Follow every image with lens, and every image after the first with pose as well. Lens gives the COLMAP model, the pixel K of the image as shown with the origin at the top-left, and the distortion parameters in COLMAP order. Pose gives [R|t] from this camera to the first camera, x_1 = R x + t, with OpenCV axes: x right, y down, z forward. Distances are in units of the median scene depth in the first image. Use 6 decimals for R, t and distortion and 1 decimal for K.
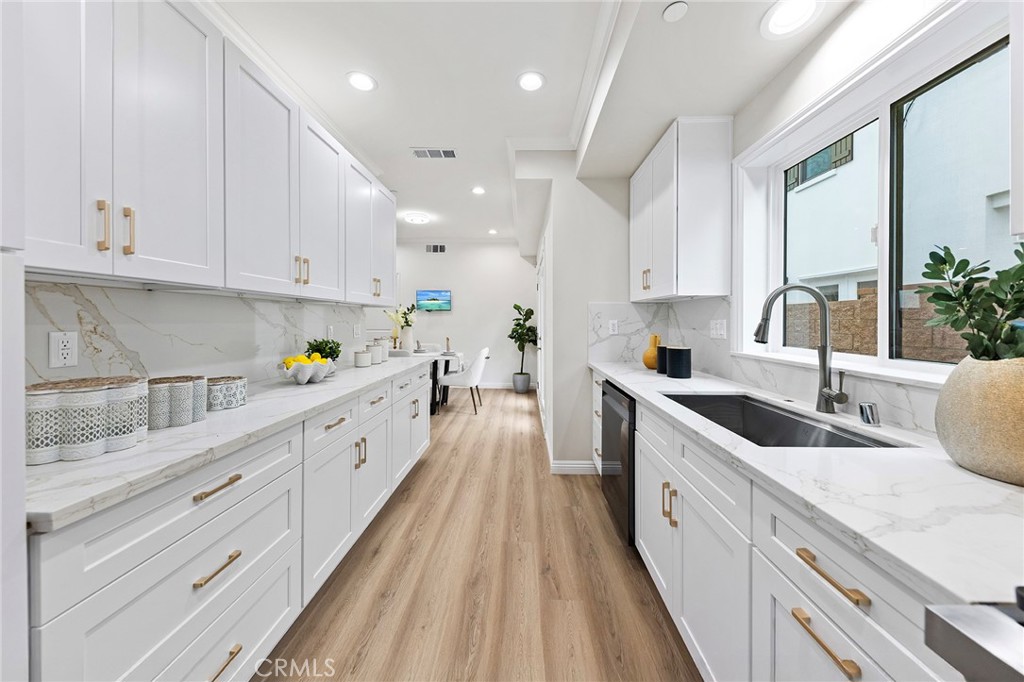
lens RADIAL K [[348.6, 0, 513.8], [0, 348.6, 321.6], [0, 0, 1]] dist [0.001130, 0.000031]
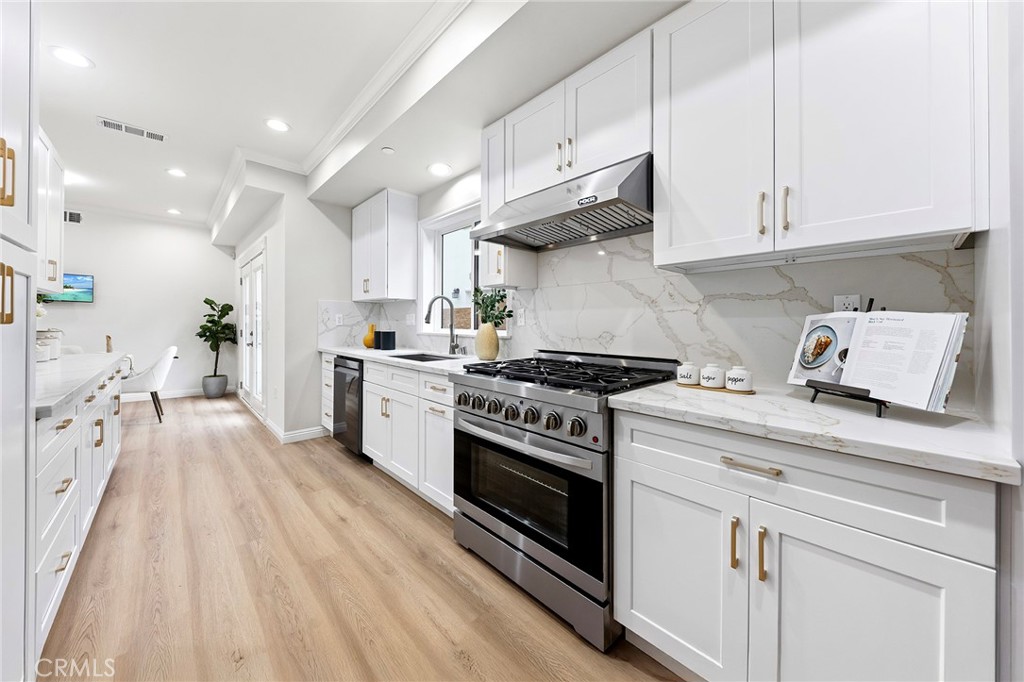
lens RADIAL K [[354.9, 0, 517.7], [0, 354.9, 322.2], [0, 0, 1]] dist [0.000063, -0.000263]
pose [[0.691505, 0.002658, 0.722367, -0.212165], [-0.000381, 0.999994, -0.003315, 0.029347], [-0.722372, 0.002017, 0.691502, -0.403644]]
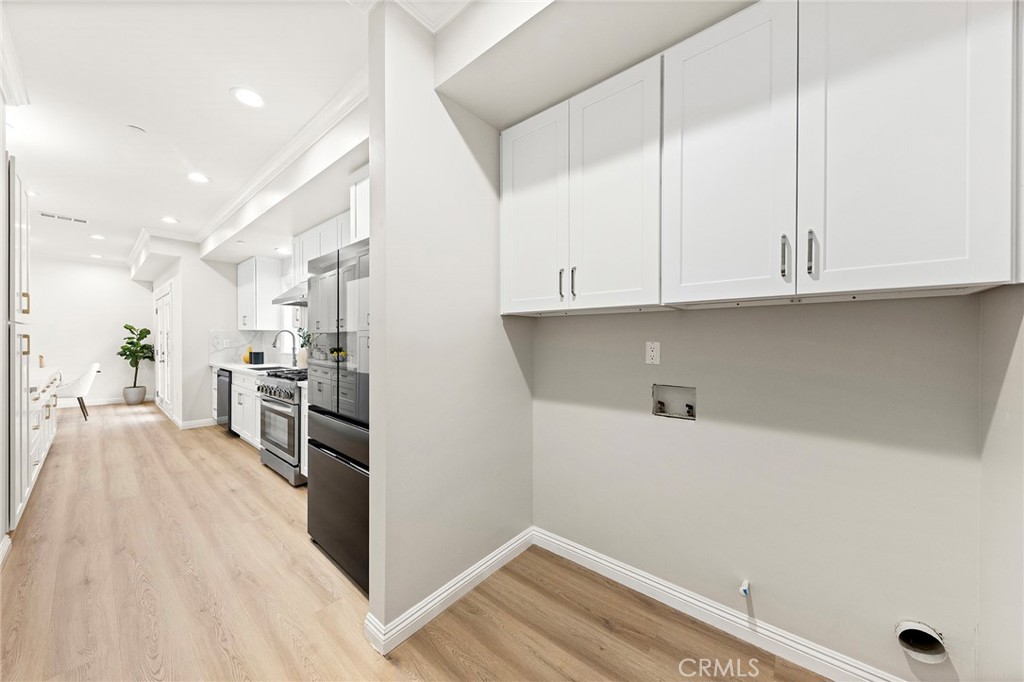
lens RADIAL K [[346.3, 0, 515.3], [0, 346.3, 341.0], [0, 0, 1]] dist [-0.000147, -0.000156]
pose [[0.609745, -0.003222, 0.792591, -0.239277], [-0.000793, 0.999989, 0.004675, -0.007522], [-0.792597, -0.003479, 0.609736, -1.340816]]
